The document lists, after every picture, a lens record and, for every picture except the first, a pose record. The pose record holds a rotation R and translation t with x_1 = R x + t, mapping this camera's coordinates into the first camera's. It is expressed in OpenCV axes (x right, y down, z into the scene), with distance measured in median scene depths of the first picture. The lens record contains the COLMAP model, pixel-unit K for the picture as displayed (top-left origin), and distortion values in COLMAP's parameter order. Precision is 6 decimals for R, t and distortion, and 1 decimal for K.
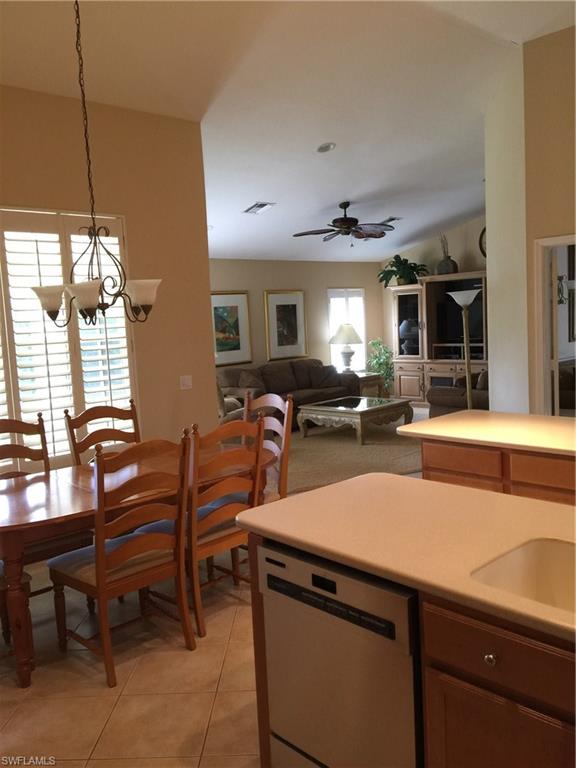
lens RADIAL K [[660.7, 0, 291.2], [0, 660.7, 383.7], [0, 0, 1]] dist [0.055541, -0.094377]
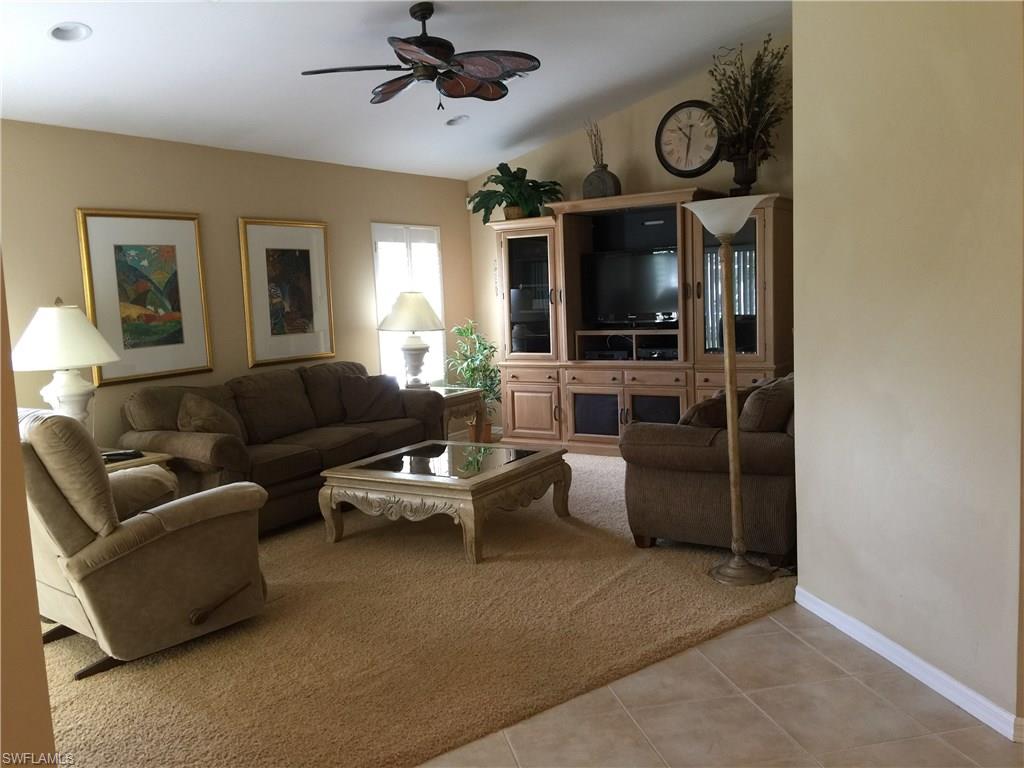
lens RADIAL K [[880.9, 0, 516.5], [0, 880.9, 380.0], [0, 0, 1]] dist [0.055541, -0.094377]
pose [[0.969447, -0.015275, 0.244823, -0.005029], [0.018089, 0.999794, -0.009251, -0.015664], [-0.244631, 0.013397, 0.969524, 0.337024]]
